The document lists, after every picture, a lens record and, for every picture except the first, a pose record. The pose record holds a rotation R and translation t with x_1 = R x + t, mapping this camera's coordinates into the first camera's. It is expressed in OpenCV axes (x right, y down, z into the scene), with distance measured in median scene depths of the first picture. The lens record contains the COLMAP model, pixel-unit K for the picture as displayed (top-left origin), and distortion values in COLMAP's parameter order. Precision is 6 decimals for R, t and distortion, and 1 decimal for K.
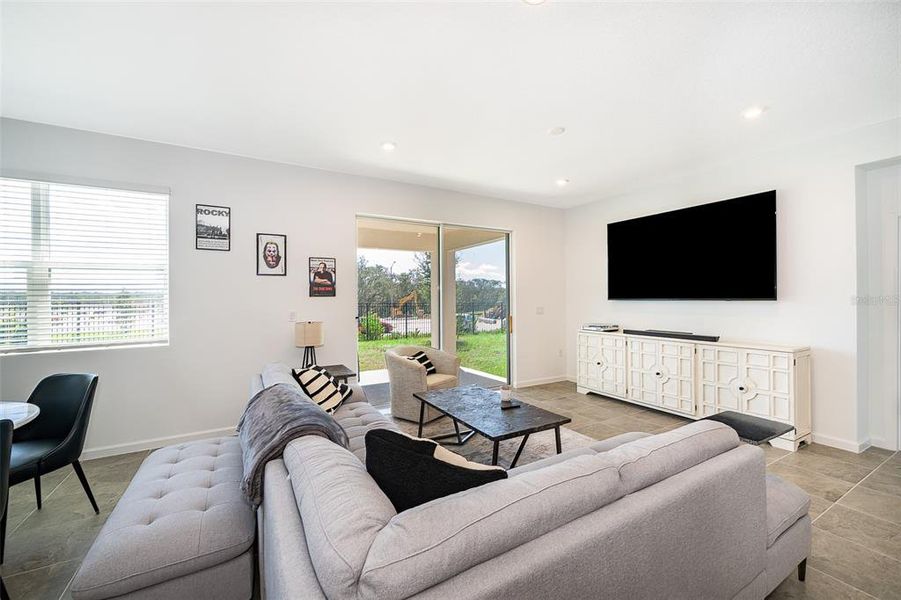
lens RADIAL K [[364.2, 0, 453.5], [0, 364.2, 299.5], [0, 0, 1]] dist [-0.002333, -0.000499]
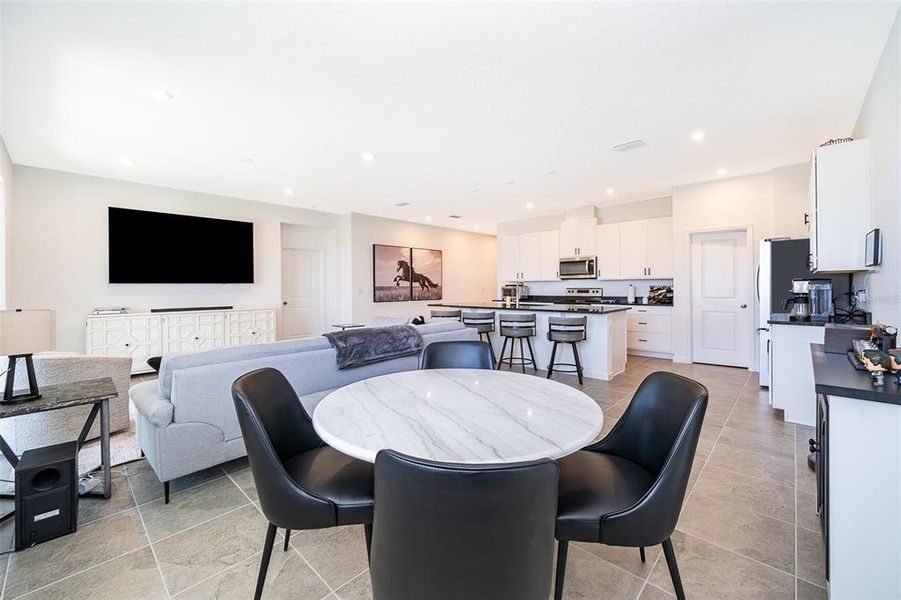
lens RADIAL K [[364.2, 0, 454.0], [0, 364.2, 284.7], [0, 0, 1]] dist [-0.002333, -0.000499]
pose [[-0.276477, 0.019716, 0.960818, -1.053517], [0.017280, 0.999730, -0.015542, 0.048574], [-0.960865, 0.012306, -0.276744, 0.493452]]
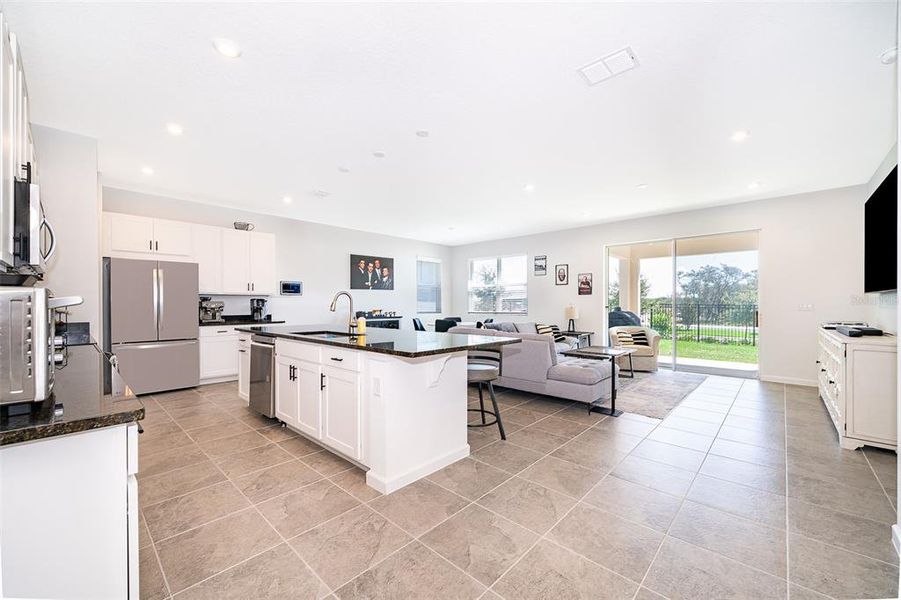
lens RADIAL K [[364.2, 0, 442.6], [0, 364.2, 302.0], [0, 0, 1]] dist [-0.002333, -0.000499]
pose [[0.280717, 0.005055, -0.959777, 1.297373], [-0.010935, 0.999938, 0.002069, 0.035692], [0.959728, 0.009915, 0.280754, -0.235962]]
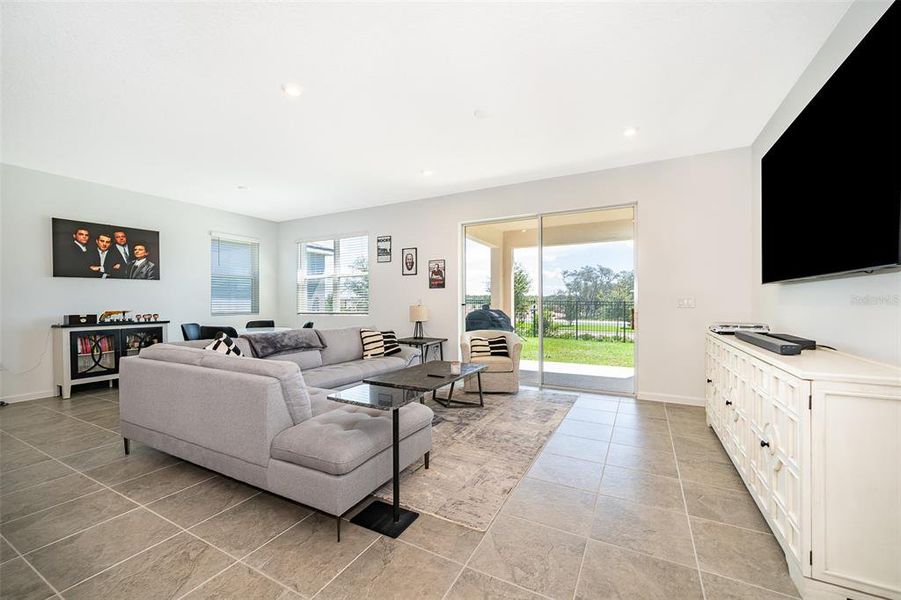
lens RADIAL K [[364.2, 0, 447.9], [0, 364.2, 302.0], [0, 0, 1]] dist [-0.002333, -0.000499]
pose [[0.520284, 0.008933, -0.853947, 0.901702], [-0.008511, 0.999950, 0.005275, 0.038929], [0.853951, 0.004523, 0.520334, 0.330151]]
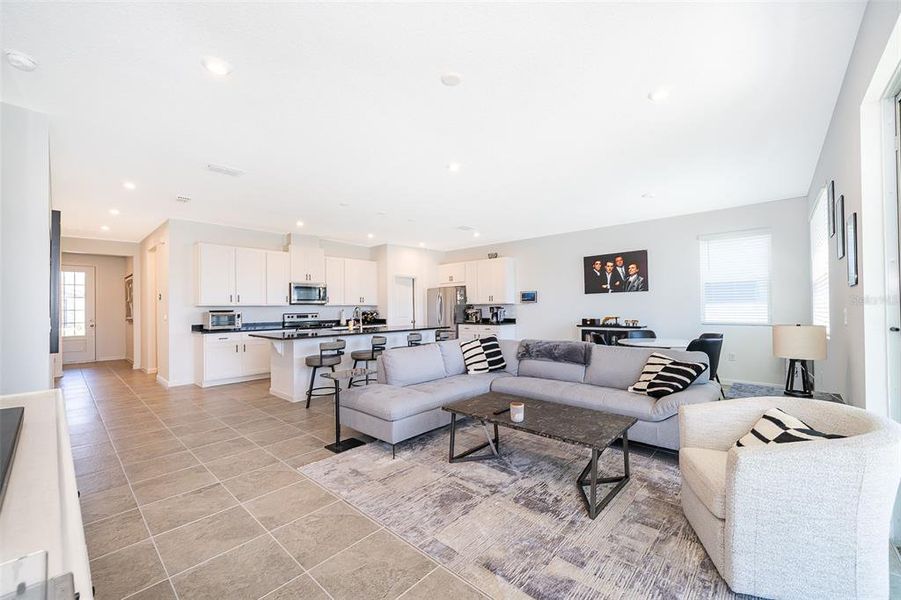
lens RADIAL K [[364.2, 0, 455.5], [0, 364.2, 306.5], [0, 0, 1]] dist [-0.002333, -0.000499]
pose [[-0.953444, 0.019626, -0.300930, 0.422619], [0.018199, 0.999806, 0.007544, 0.011463], [0.301020, 0.001716, -0.953616, 1.443895]]
